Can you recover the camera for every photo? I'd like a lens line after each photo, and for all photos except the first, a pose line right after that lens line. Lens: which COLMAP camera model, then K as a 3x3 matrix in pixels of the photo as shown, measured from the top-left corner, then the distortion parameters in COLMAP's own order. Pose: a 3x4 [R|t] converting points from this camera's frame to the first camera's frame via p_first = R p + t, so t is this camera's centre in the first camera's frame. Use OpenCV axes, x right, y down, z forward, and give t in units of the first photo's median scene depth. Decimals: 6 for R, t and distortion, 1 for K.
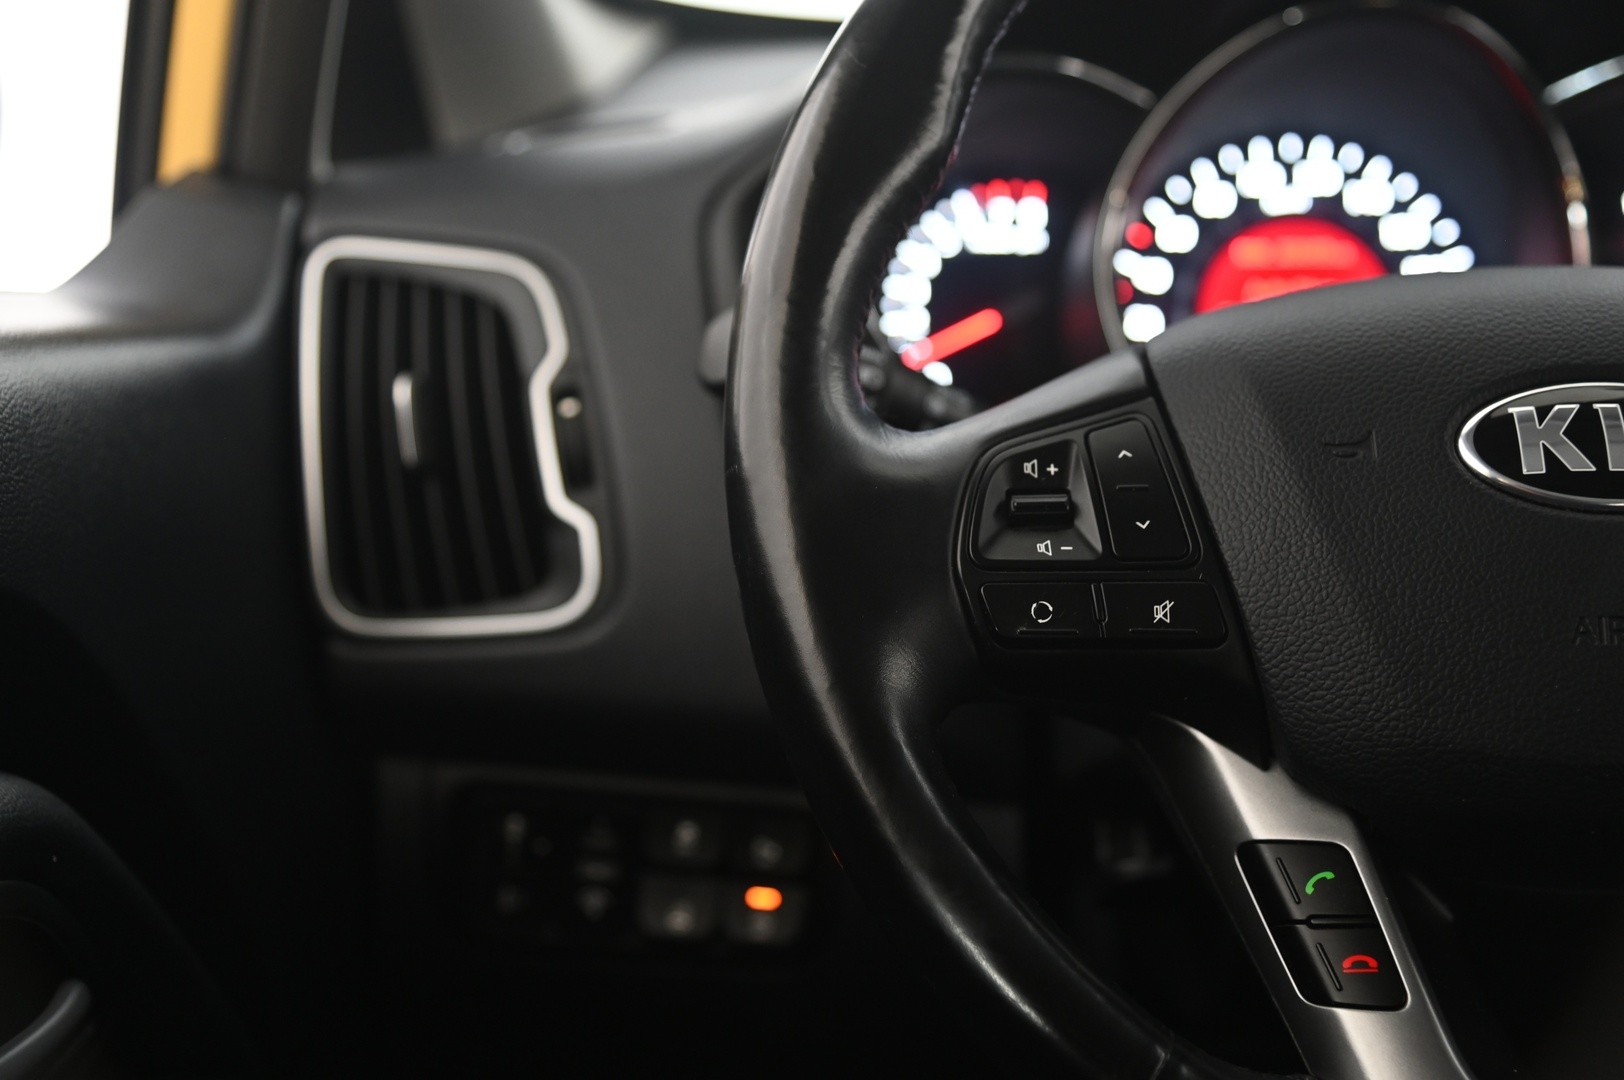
lens RADIAL K [[2147.1, 0, 812.0], [0, 2147.1, 540.0], [0, 0, 1]] dist [0.094722, 0.063936]
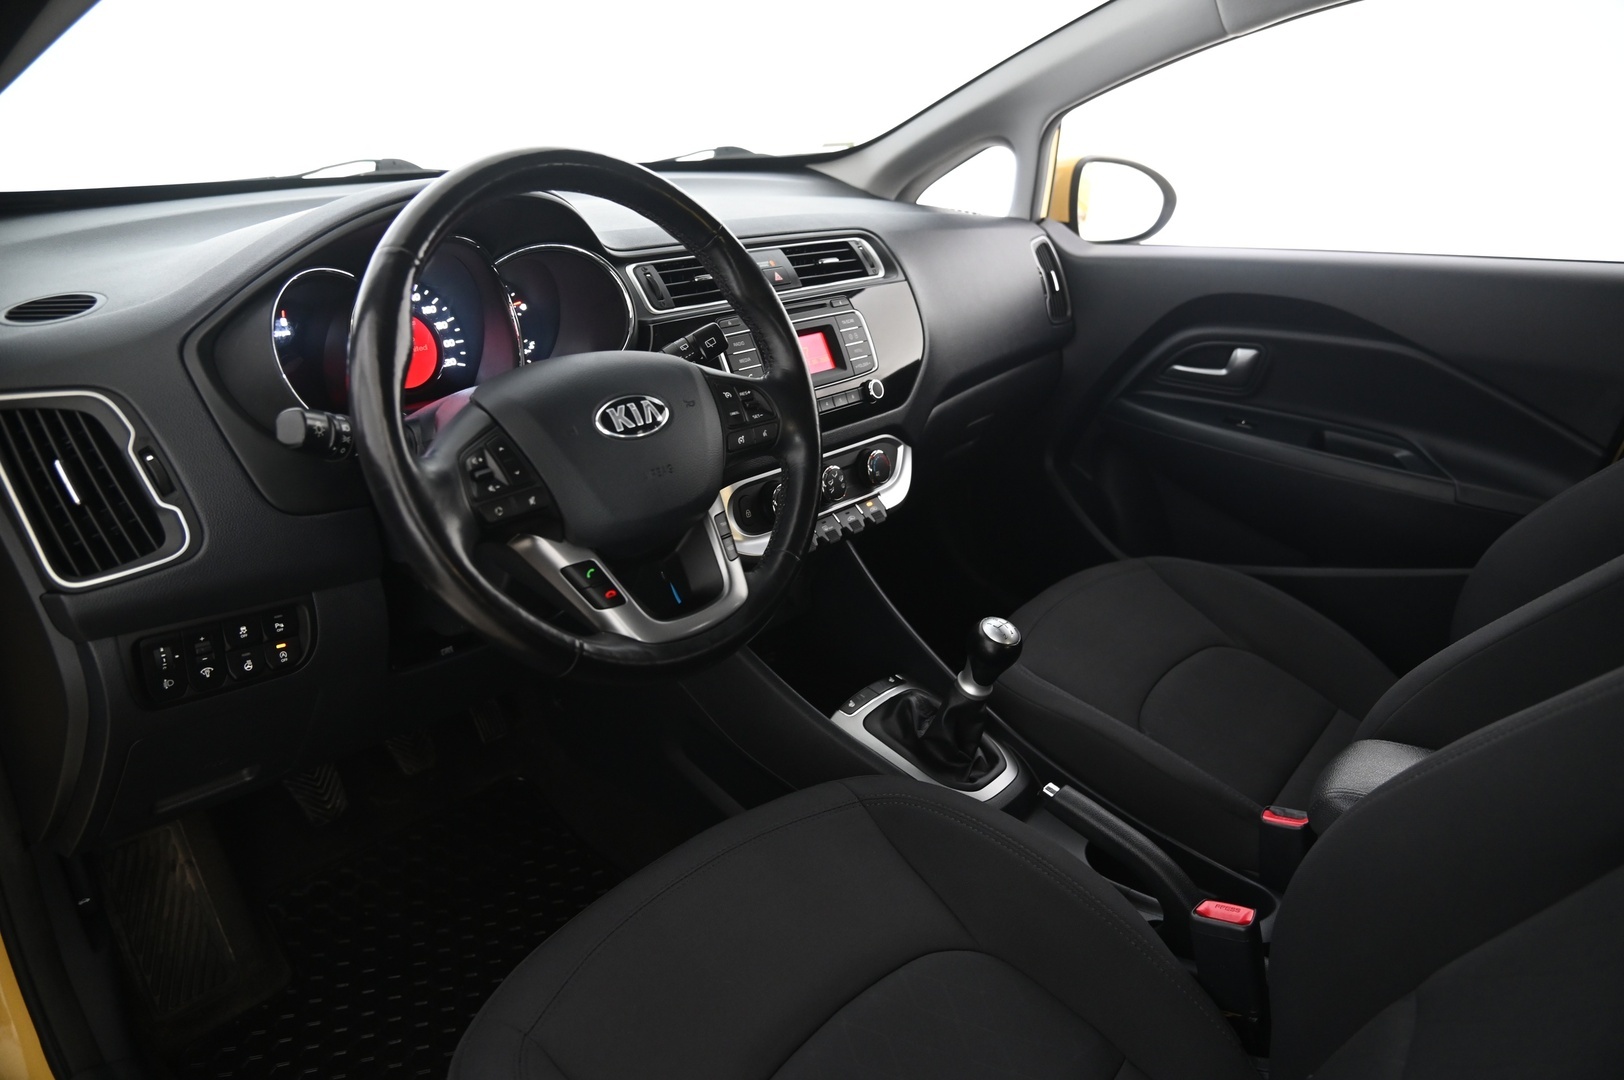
lens RADIAL K [[1082.3, 0, 812.0], [0, 1082.3, 540.0], [0, 0, 1]] dist [-0.128748, 0.064353]
pose [[0.644756, -0.264116, 0.717309, -0.441550], [0.119610, 0.961709, 0.246594, -0.155542], [-0.754972, -0.073195, 0.651659, -0.163005]]
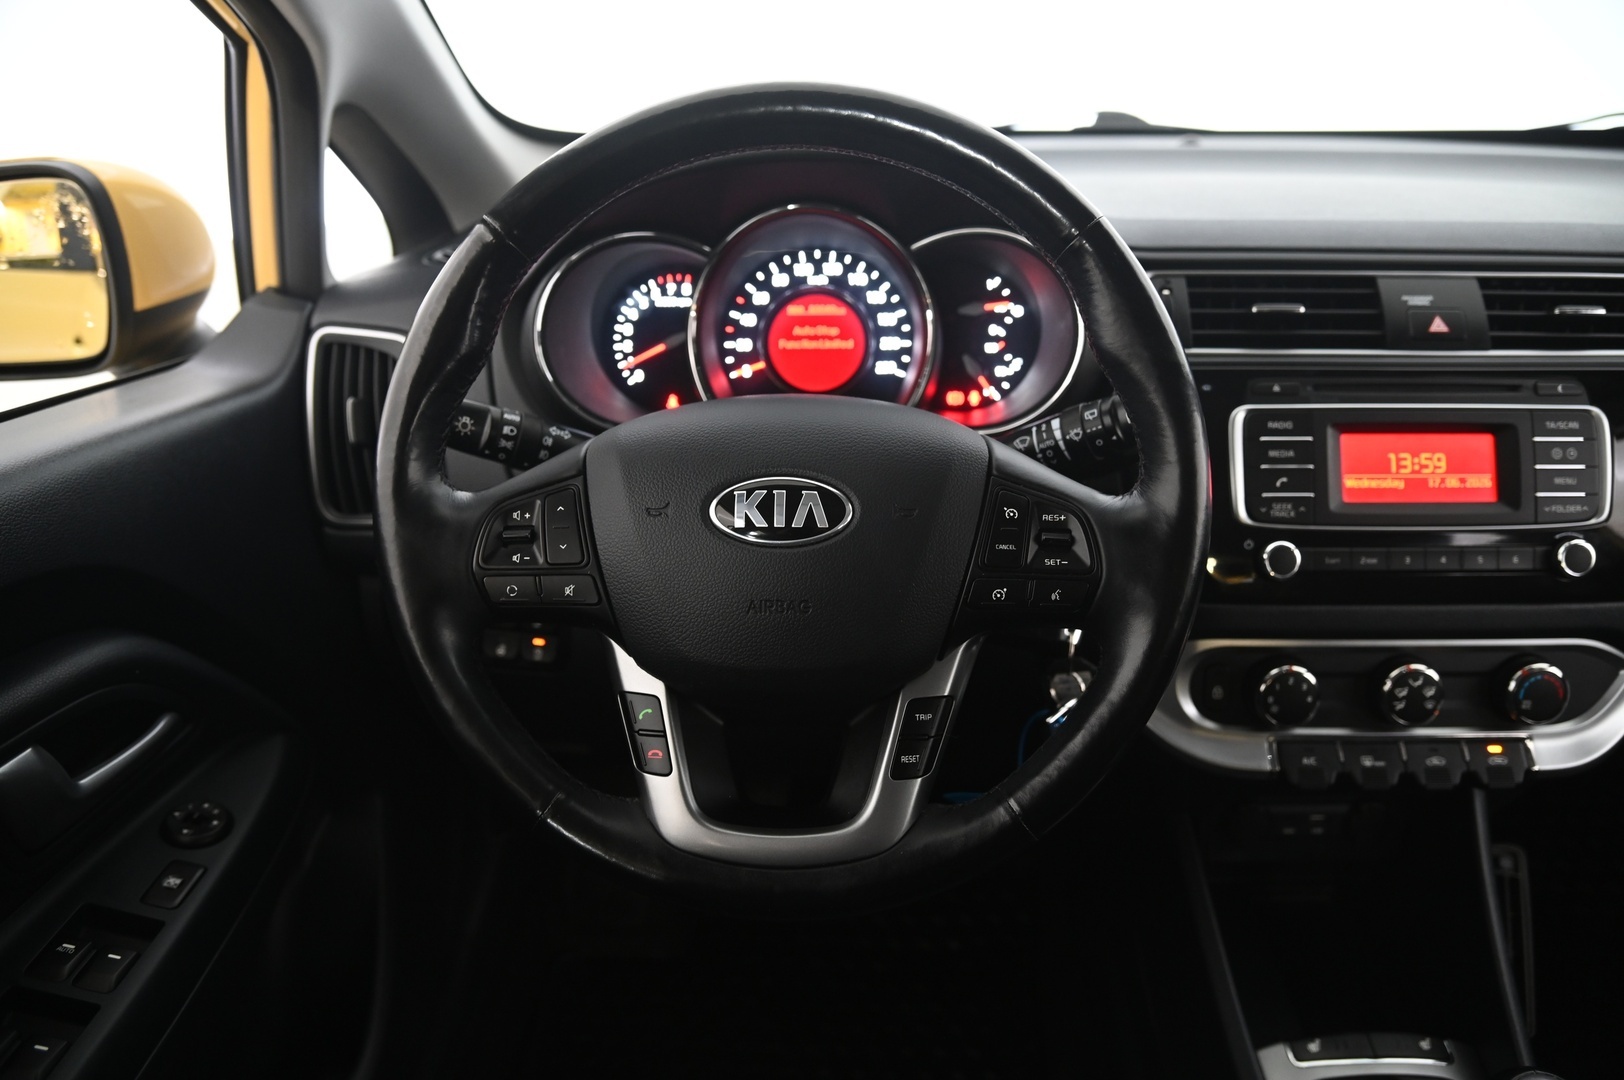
lens RADIAL K [[1082.3, 0, 812.0], [0, 1082.3, 540.0], [0, 0, 1]] dist [-0.128748, 0.064353]
pose [[0.998666, 0.006573, -0.051207, 0.304904], [0.004918, 0.975241, 0.221089, -0.164377], [0.051392, -0.221046, 0.973908, 0.007450]]
